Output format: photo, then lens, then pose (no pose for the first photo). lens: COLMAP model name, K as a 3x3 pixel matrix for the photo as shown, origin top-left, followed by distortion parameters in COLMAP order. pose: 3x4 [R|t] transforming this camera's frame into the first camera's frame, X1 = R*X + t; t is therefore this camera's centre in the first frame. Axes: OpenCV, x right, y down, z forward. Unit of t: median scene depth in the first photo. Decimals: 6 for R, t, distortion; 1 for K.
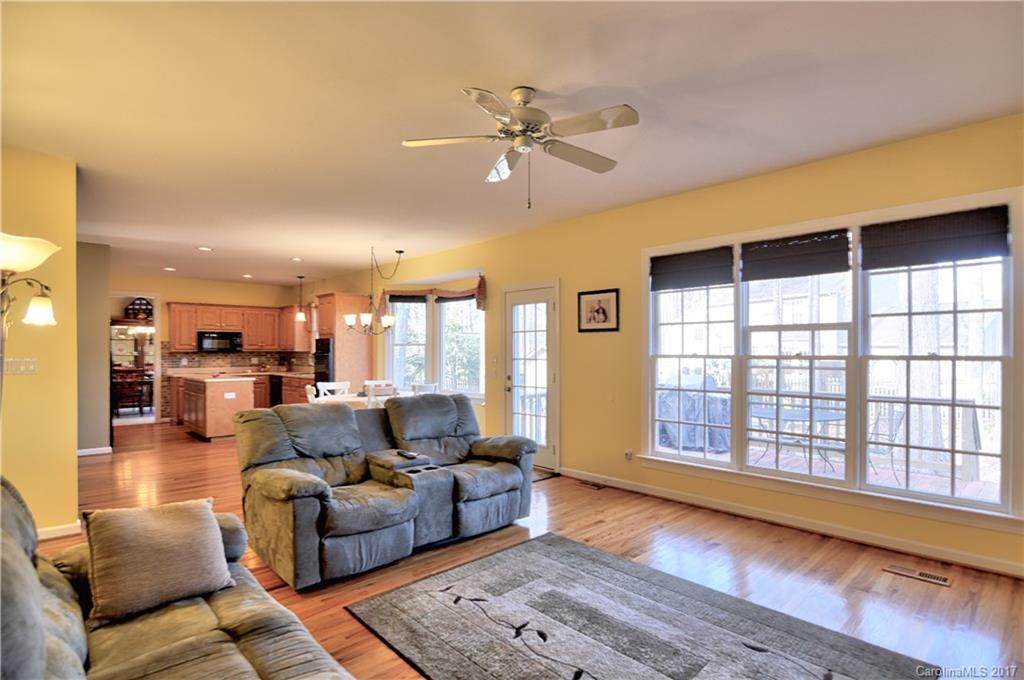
lens RADIAL K [[519.1, 0, 523.5], [0, 519.1, 355.1], [0, 0, 1]] dist [0.001557, -0.012586]
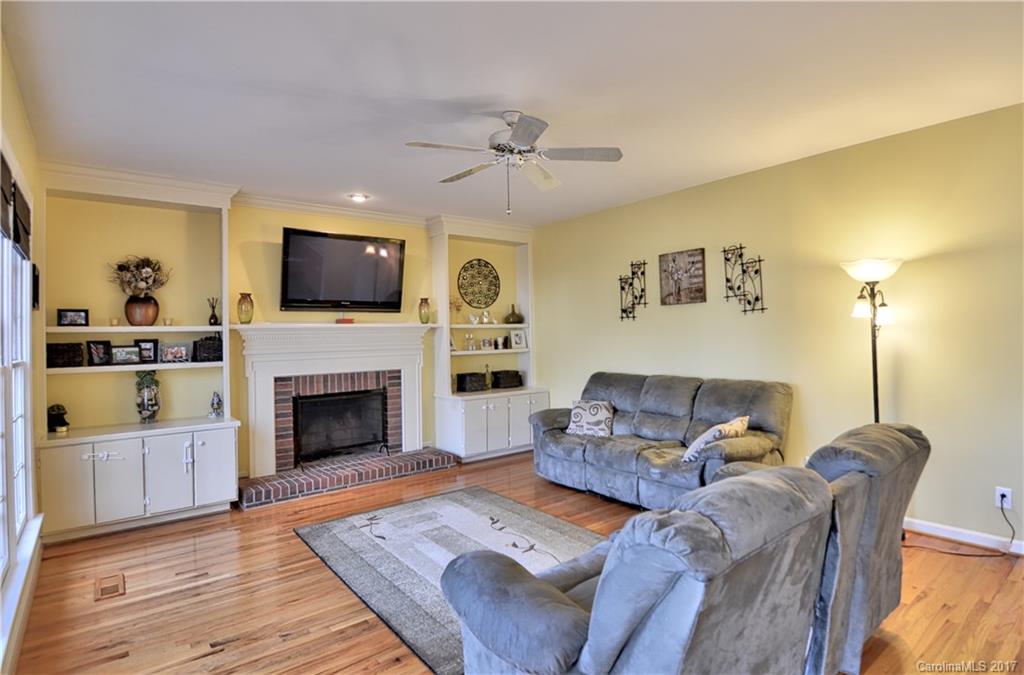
lens RADIAL K [[539.1, 0, 559.2], [0, 539.1, 319.7], [0, 0, 1]] dist [-0.018399, -0.001978]
pose [[-0.998696, 0.024155, 0.044976, -0.067278], [0.023480, 0.999605, -0.015460, -0.019370], [-0.045332, -0.014384, -0.998868, 1.006930]]
